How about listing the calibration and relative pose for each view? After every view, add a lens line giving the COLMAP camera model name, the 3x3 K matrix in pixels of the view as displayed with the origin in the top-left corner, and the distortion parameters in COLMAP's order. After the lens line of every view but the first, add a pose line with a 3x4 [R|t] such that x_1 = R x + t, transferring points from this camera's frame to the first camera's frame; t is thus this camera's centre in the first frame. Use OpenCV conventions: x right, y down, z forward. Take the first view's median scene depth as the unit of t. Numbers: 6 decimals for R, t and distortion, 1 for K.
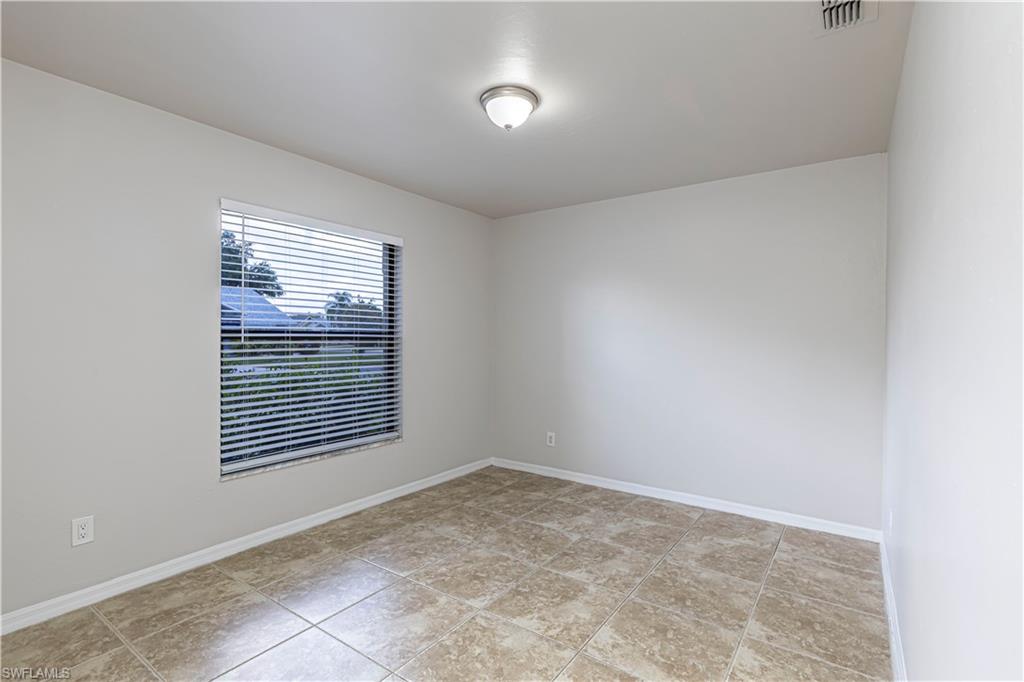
lens RADIAL K [[478.9, 0, 520.9], [0, 478.9, 341.7], [0, 0, 1]] dist [0.003643, -0.000960]
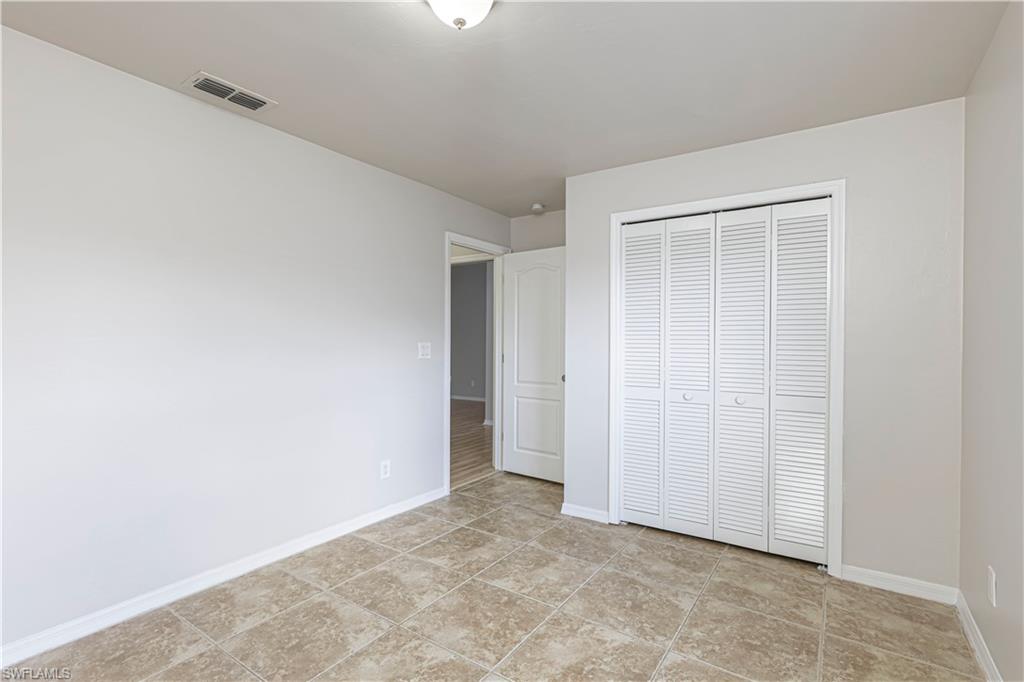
lens RADIAL K [[478.9, 0, 515.4], [0, 478.9, 340.7], [0, 0, 1]] dist [0.003643, -0.000960]
pose [[-0.999925, -0.010053, -0.007063, -0.122588], [-0.010116, 0.999910, 0.008828, -0.012038], [0.006974, 0.008898, -0.999936, 1.939652]]
